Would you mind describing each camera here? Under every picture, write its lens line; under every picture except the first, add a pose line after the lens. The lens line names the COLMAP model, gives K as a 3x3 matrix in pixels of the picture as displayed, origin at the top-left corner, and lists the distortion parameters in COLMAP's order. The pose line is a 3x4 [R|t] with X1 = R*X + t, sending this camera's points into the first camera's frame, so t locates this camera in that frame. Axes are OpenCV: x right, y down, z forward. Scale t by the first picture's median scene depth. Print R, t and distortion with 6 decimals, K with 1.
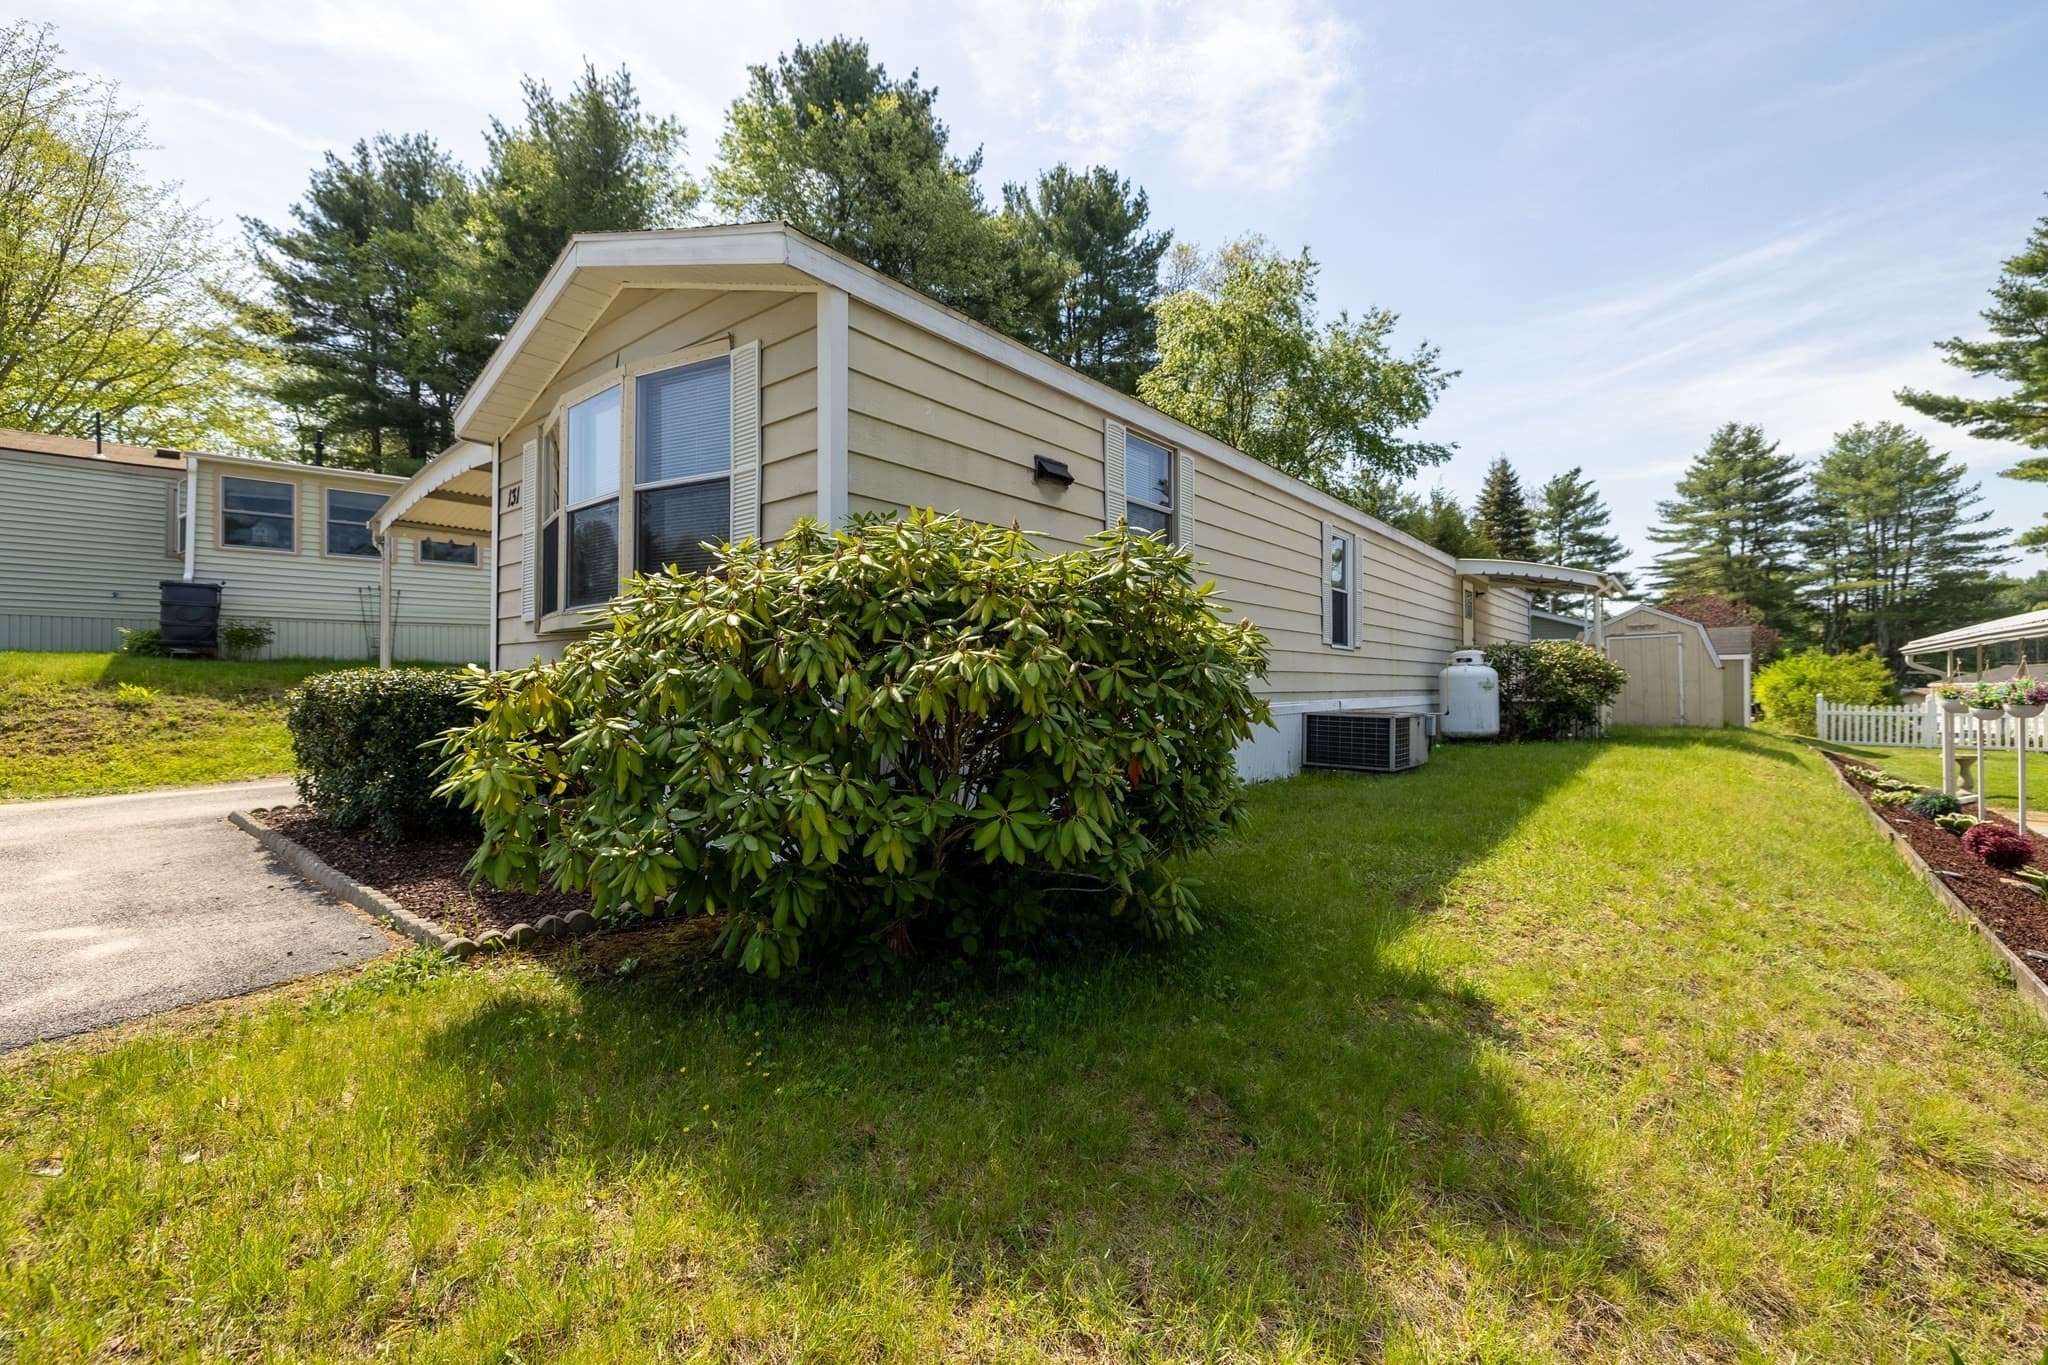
lens RADIAL K [[850.7, 0, 1010.5], [0, 850.7, 682.4], [0, 0, 1]] dist [-0.006128, 0.000249]
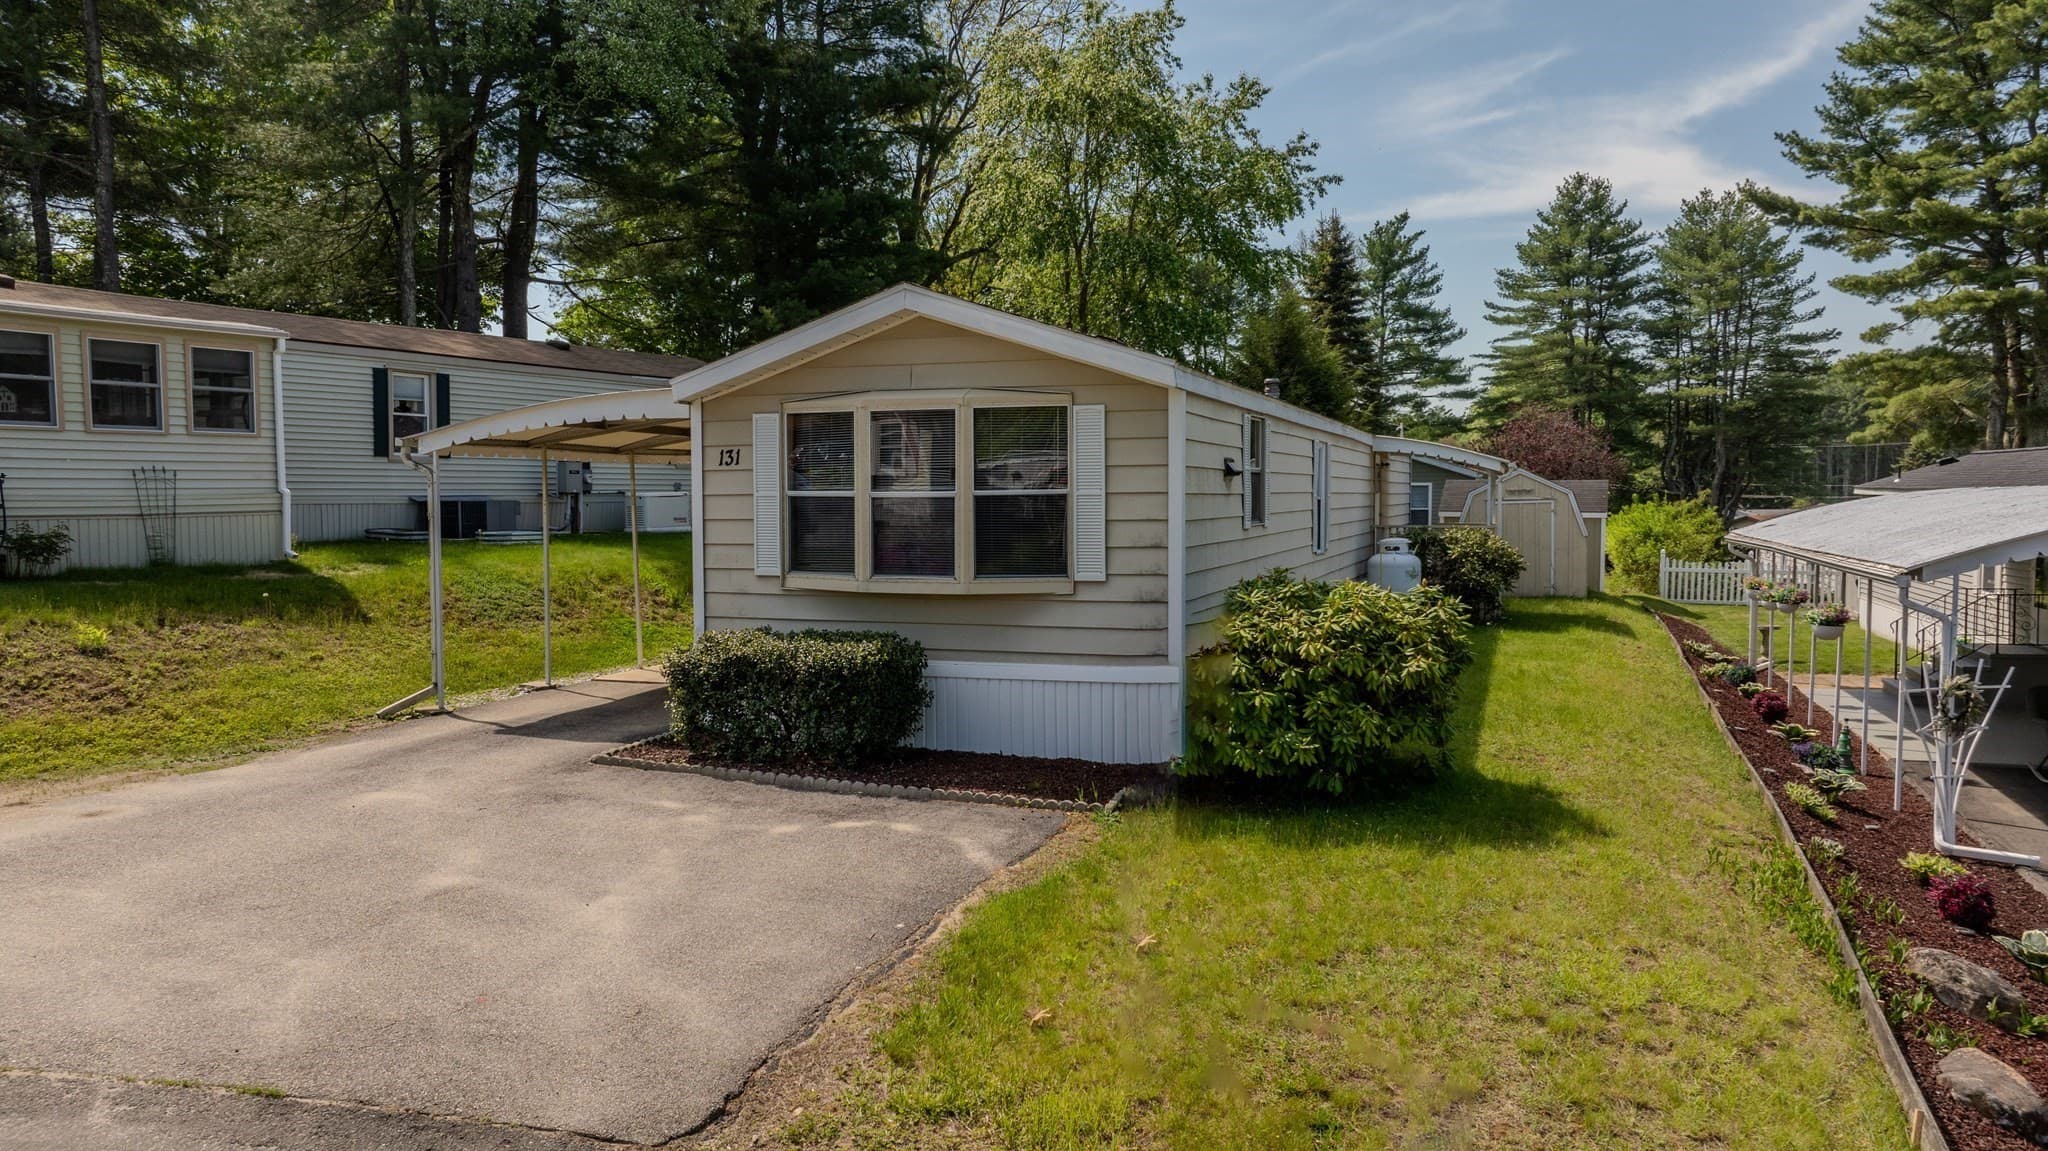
lens RADIAL K [[1436.7, 0, 1026.1], [0, 1436.7, 588.0], [0, 0, 1]] dist [-0.033298, 0.030104]
pose [[0.939528, -0.022525, 0.341730, -0.092754], [-0.001418, 0.997570, 0.069652, -0.019519], [-0.342468, -0.065925, 0.937214, -0.091683]]
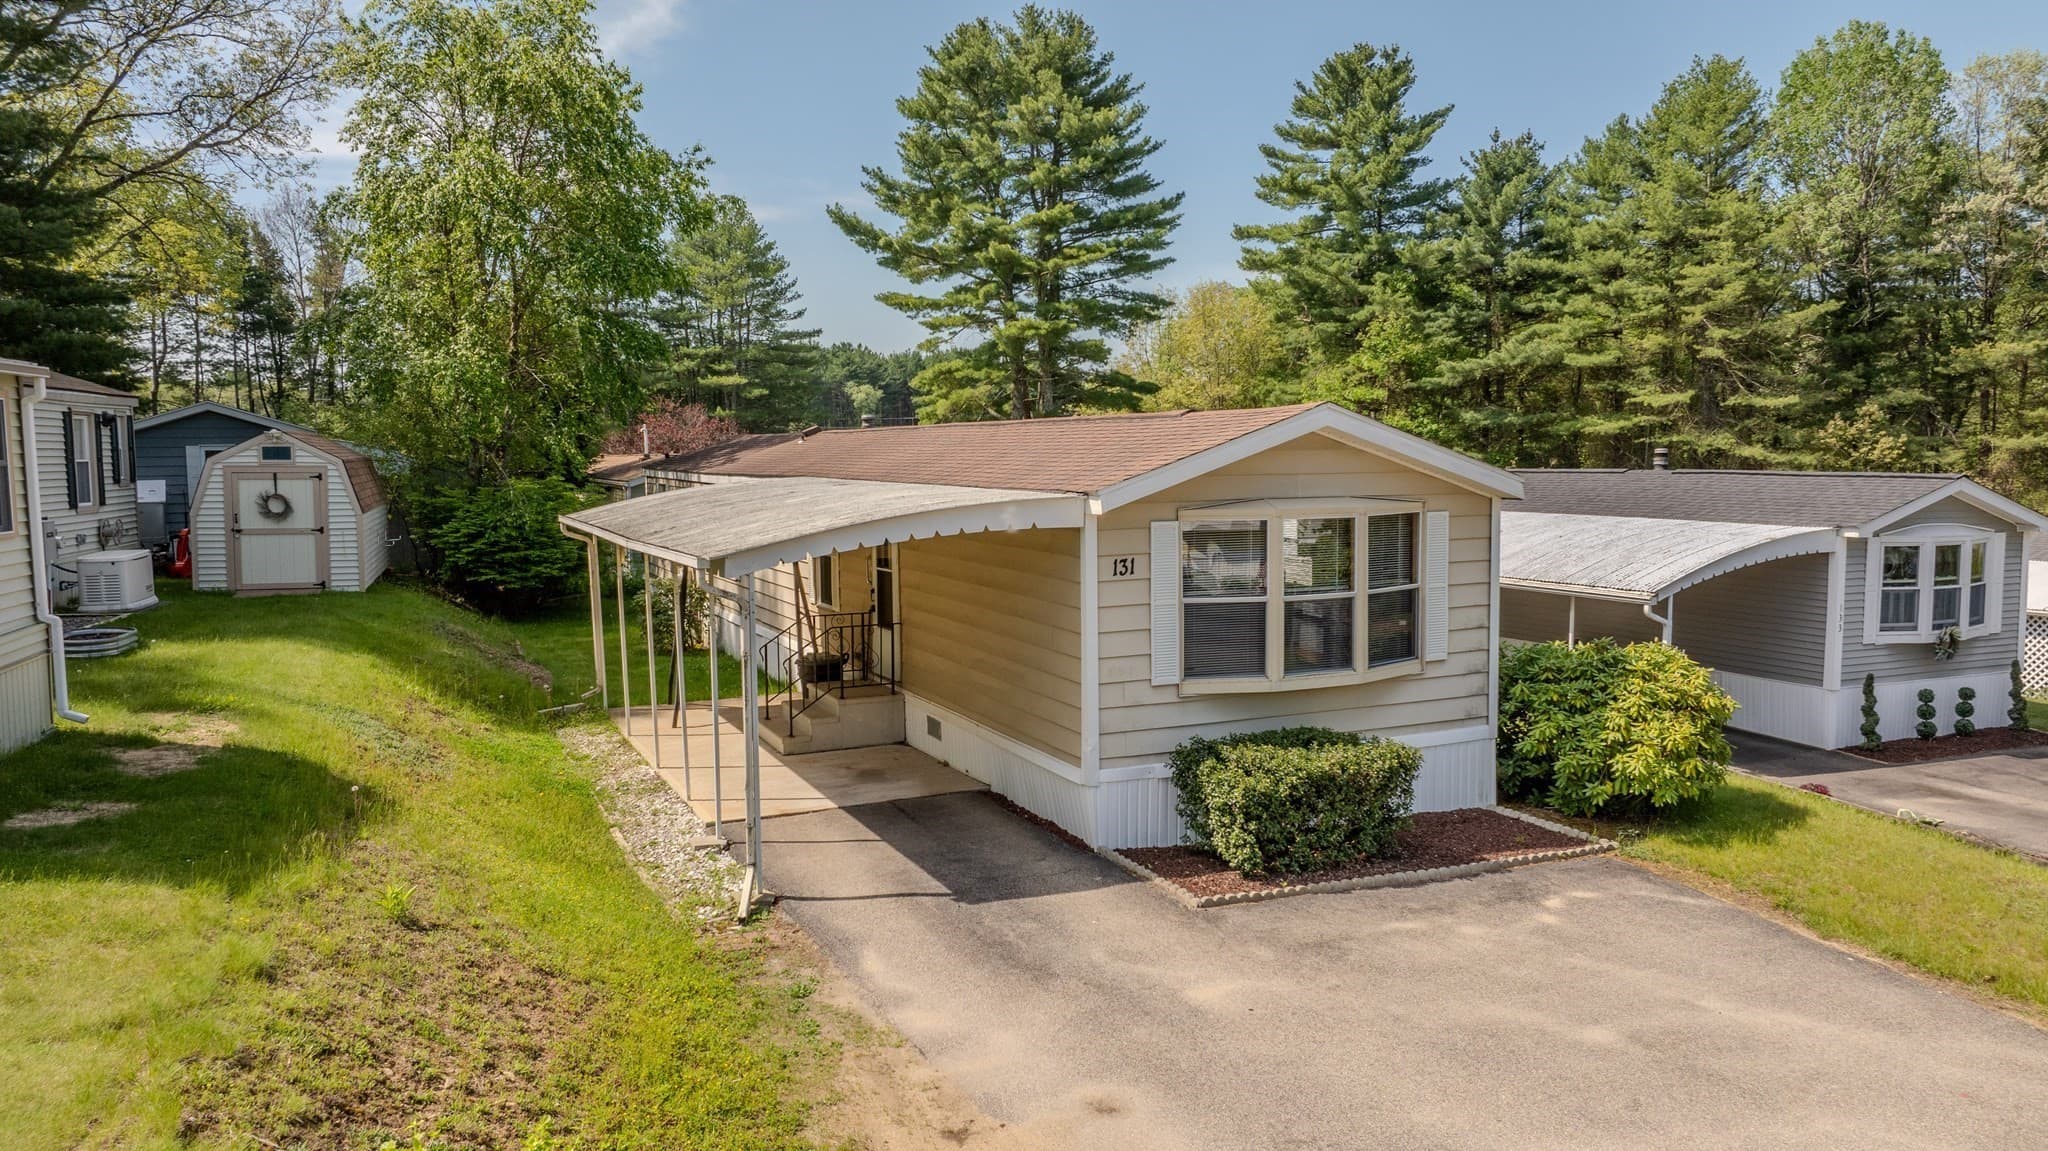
lens RADIAL K [[1436.7, 0, 1022.5], [0, 1436.7, 585.6], [0, 0, 1]] dist [-0.033298, 0.030104]
pose [[0.437459, -0.087638, 0.894958, -0.238084], [0.005316, 0.995474, 0.094882, -0.039114], [-0.899223, -0.036749, 0.435945, 0.037094]]
